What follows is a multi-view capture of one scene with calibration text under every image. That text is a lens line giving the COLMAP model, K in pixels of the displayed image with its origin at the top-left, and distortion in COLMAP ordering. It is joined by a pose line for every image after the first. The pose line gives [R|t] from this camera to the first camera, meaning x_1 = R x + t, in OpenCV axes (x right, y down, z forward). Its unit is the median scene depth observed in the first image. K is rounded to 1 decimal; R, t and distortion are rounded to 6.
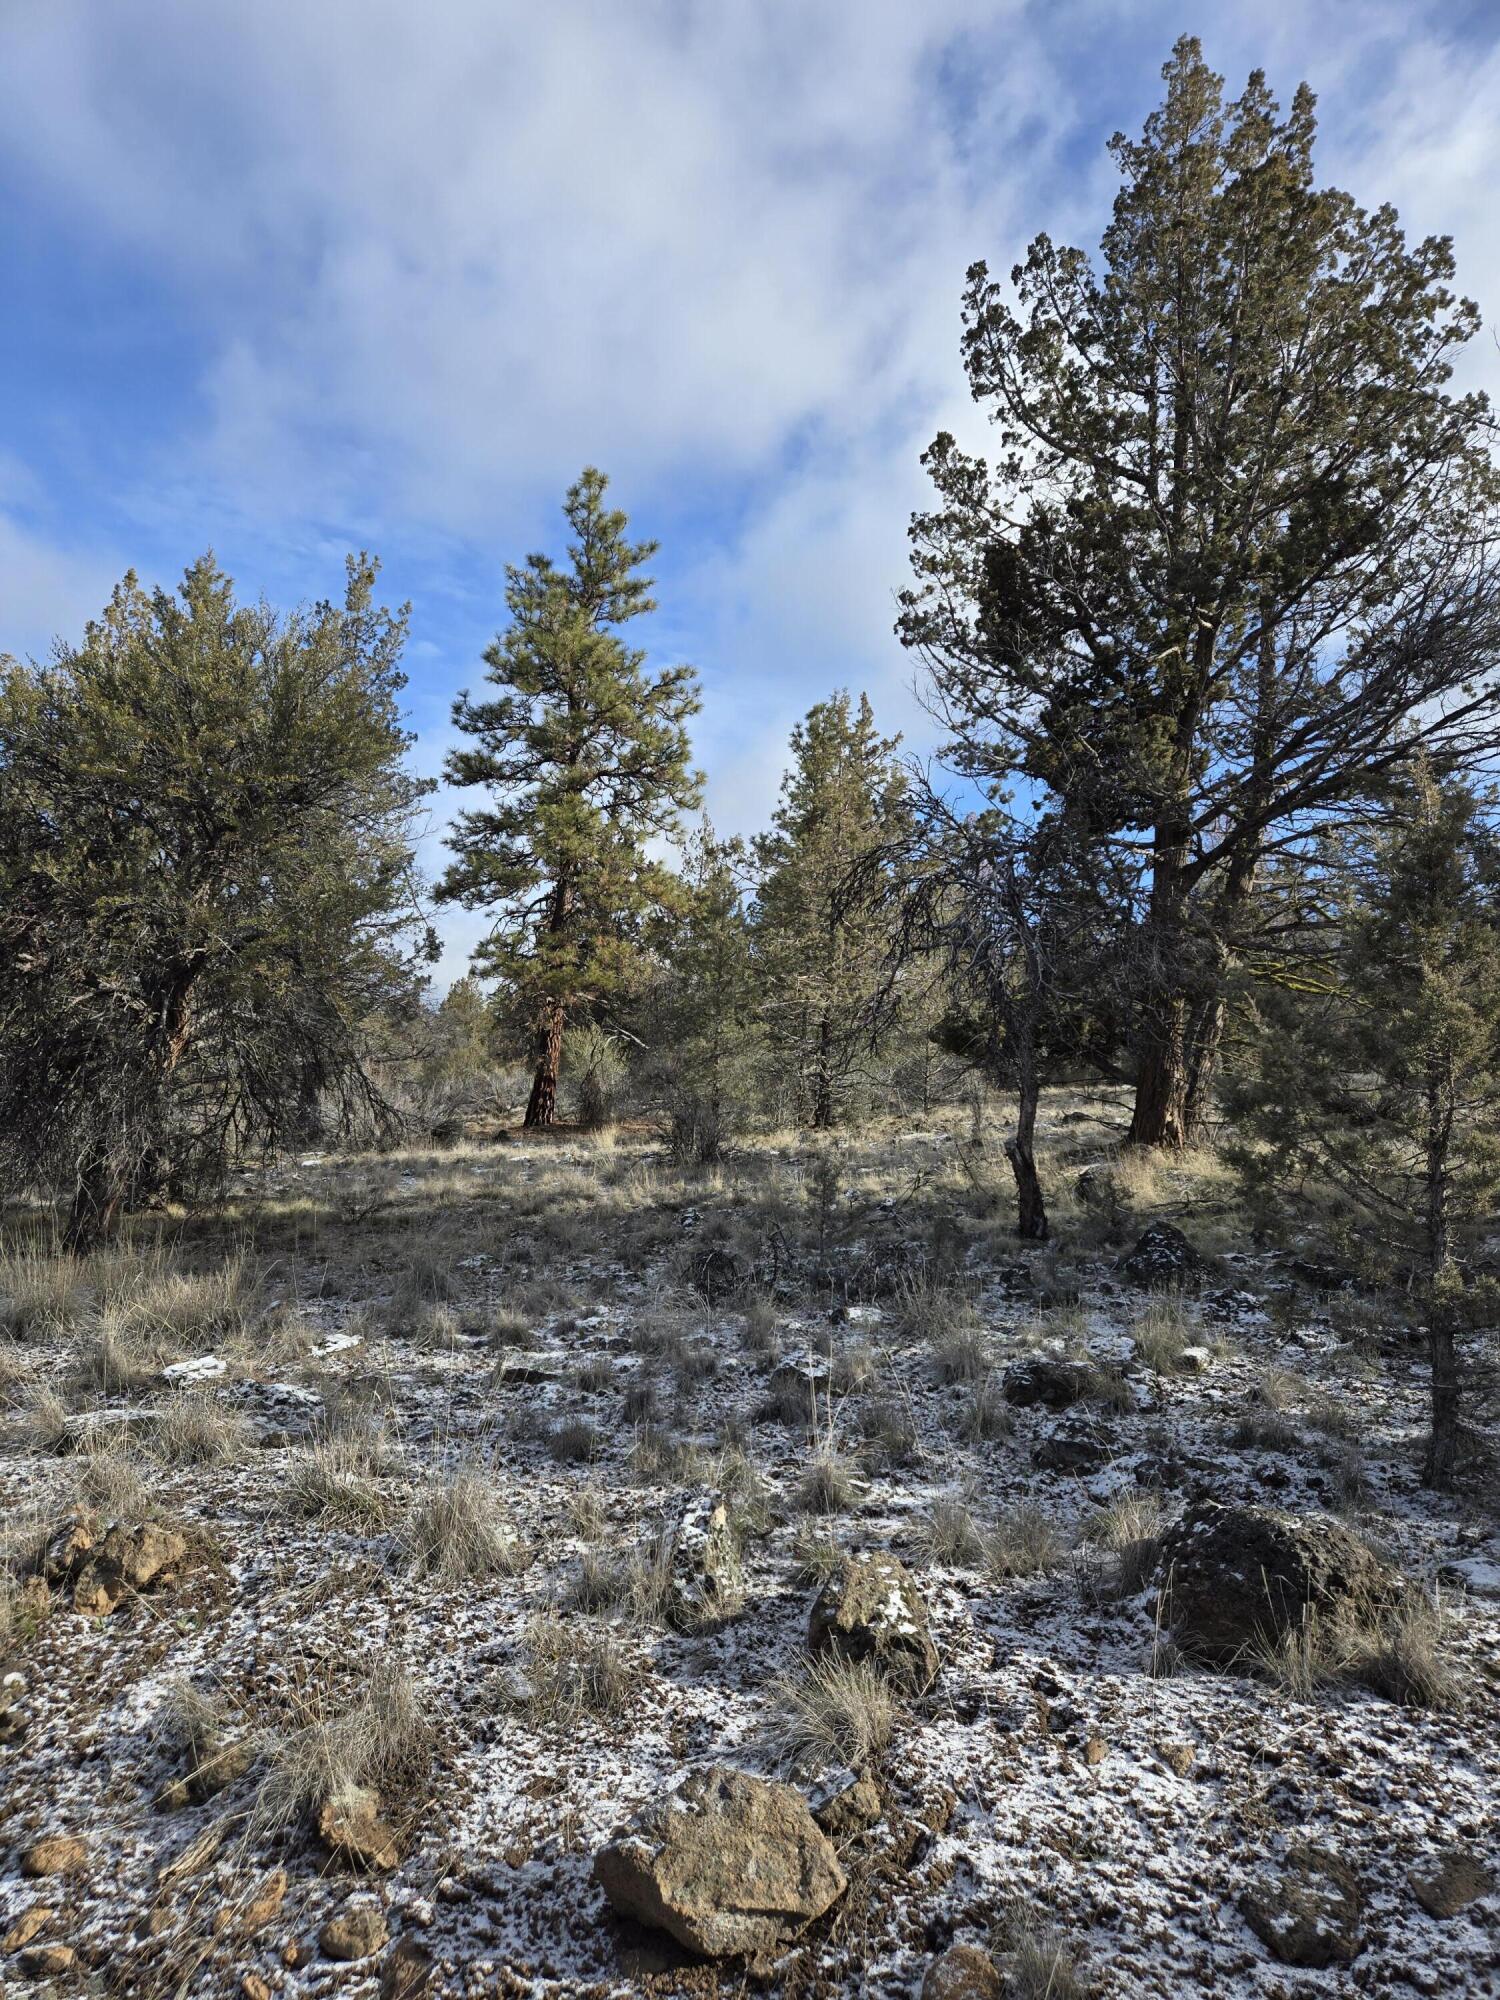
lens RADIAL K [[1494.5, 0, 750.0], [0, 1494.5, 1000.0], [0, 0, 1]] dist [0.067701, 0.000236]
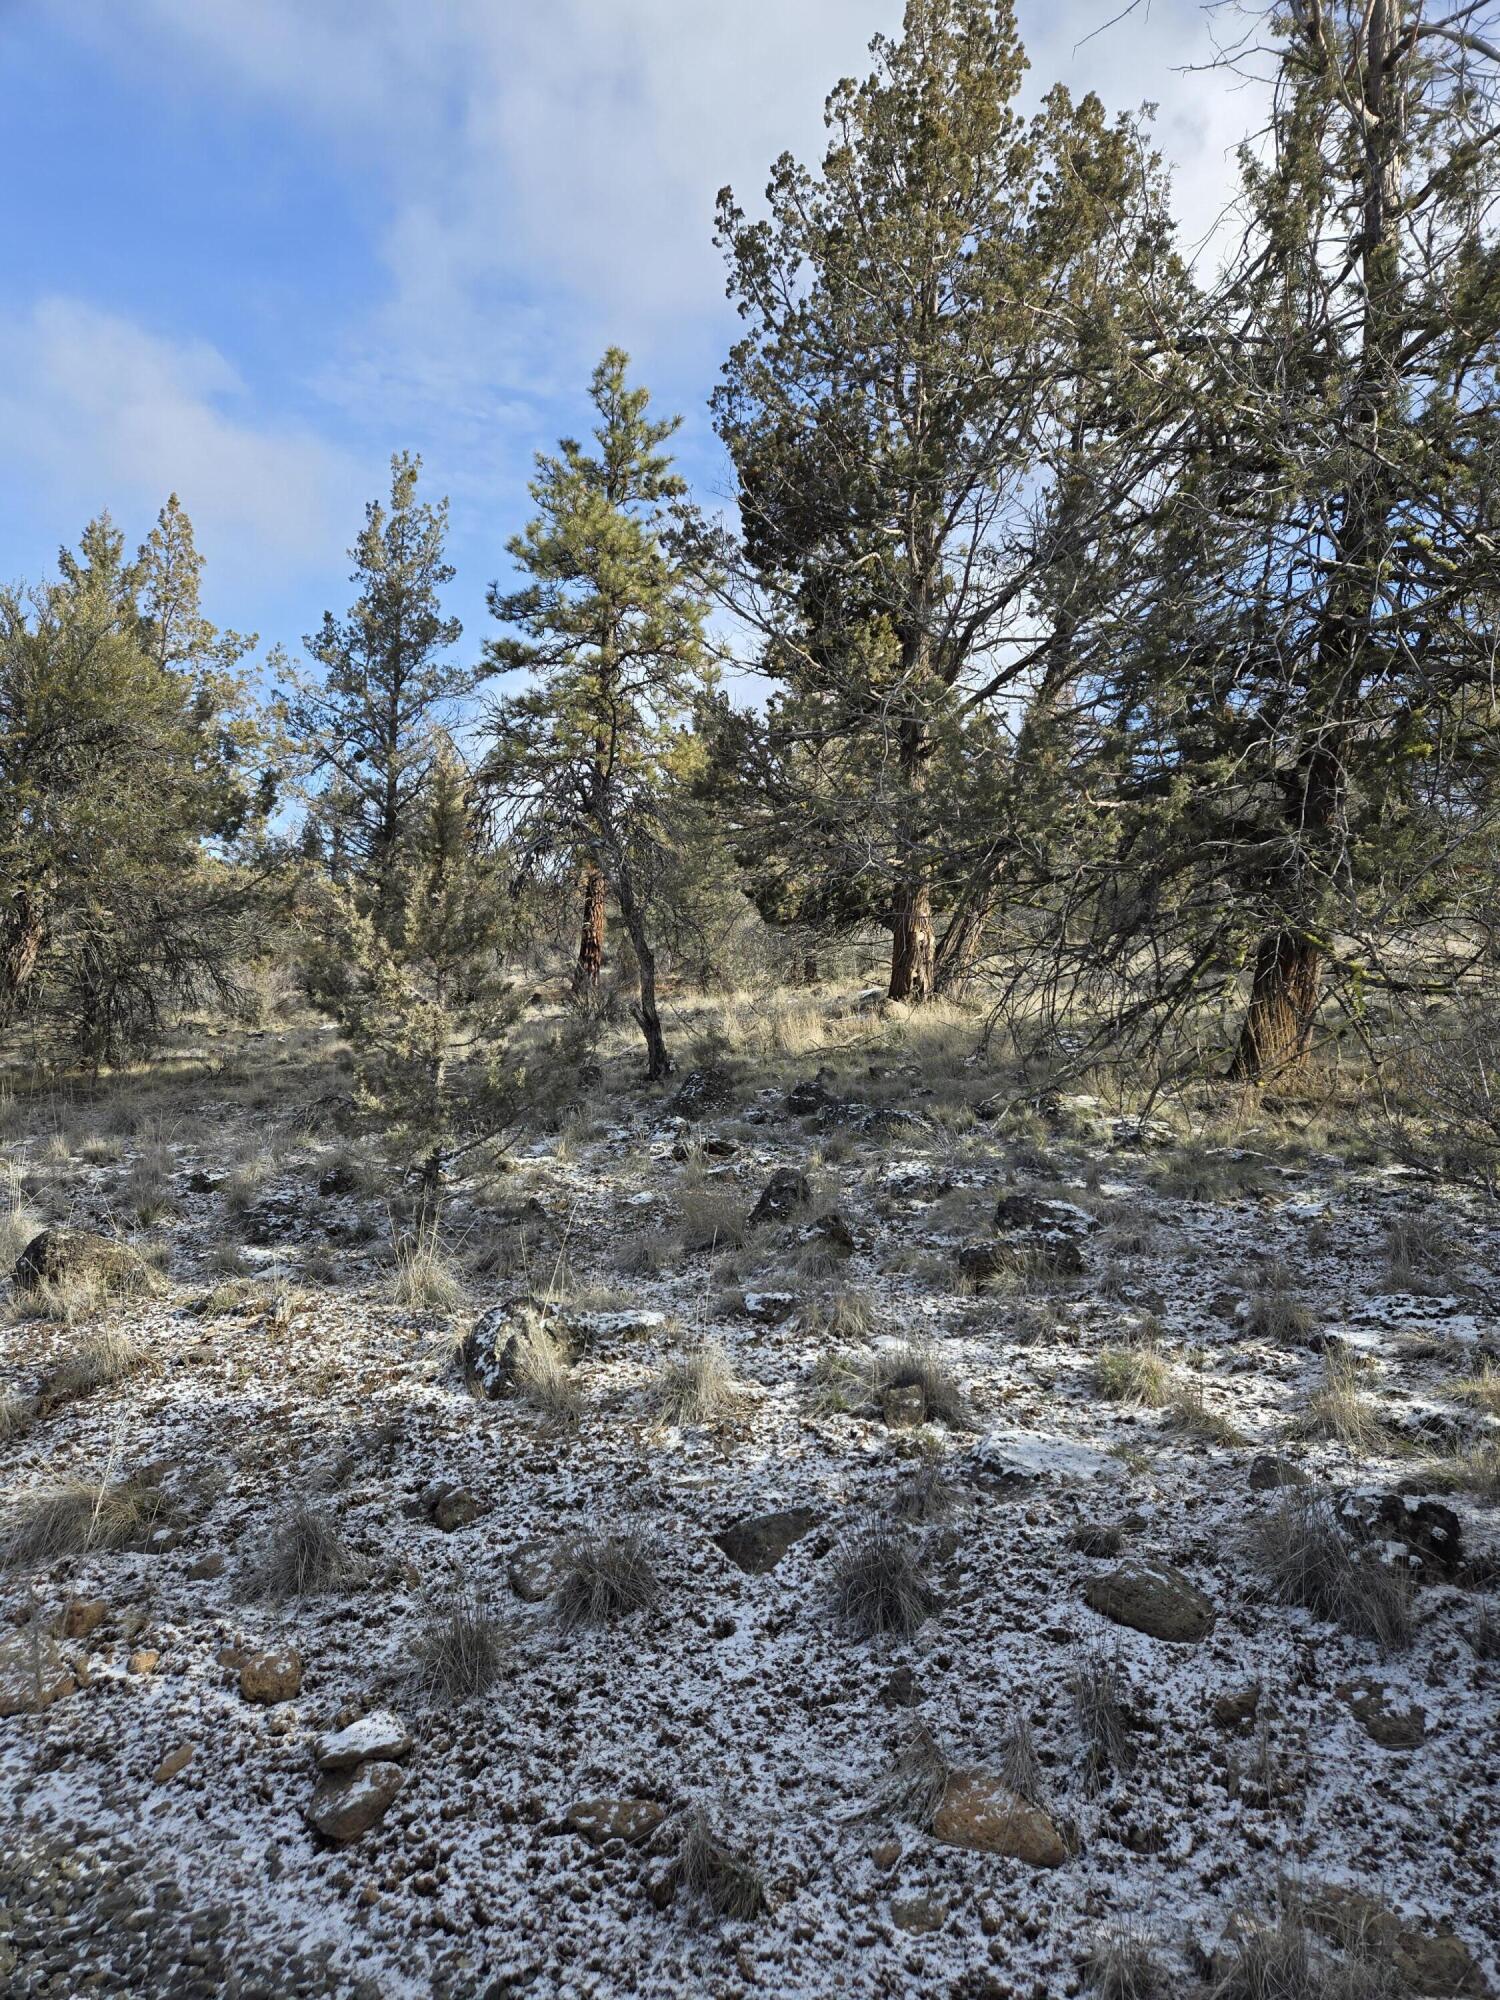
lens RADIAL K [[1494.5, 0, 750.0], [0, 1494.5, 1000.0], [0, 0, 1]] dist [0.067701, 0.000236]
pose [[0.989554, -0.032083, -0.140549, 0.122467], [0.045945, 0.994269, 0.096526, -0.006396], [0.136647, -0.101975, 0.985357, -0.049234]]
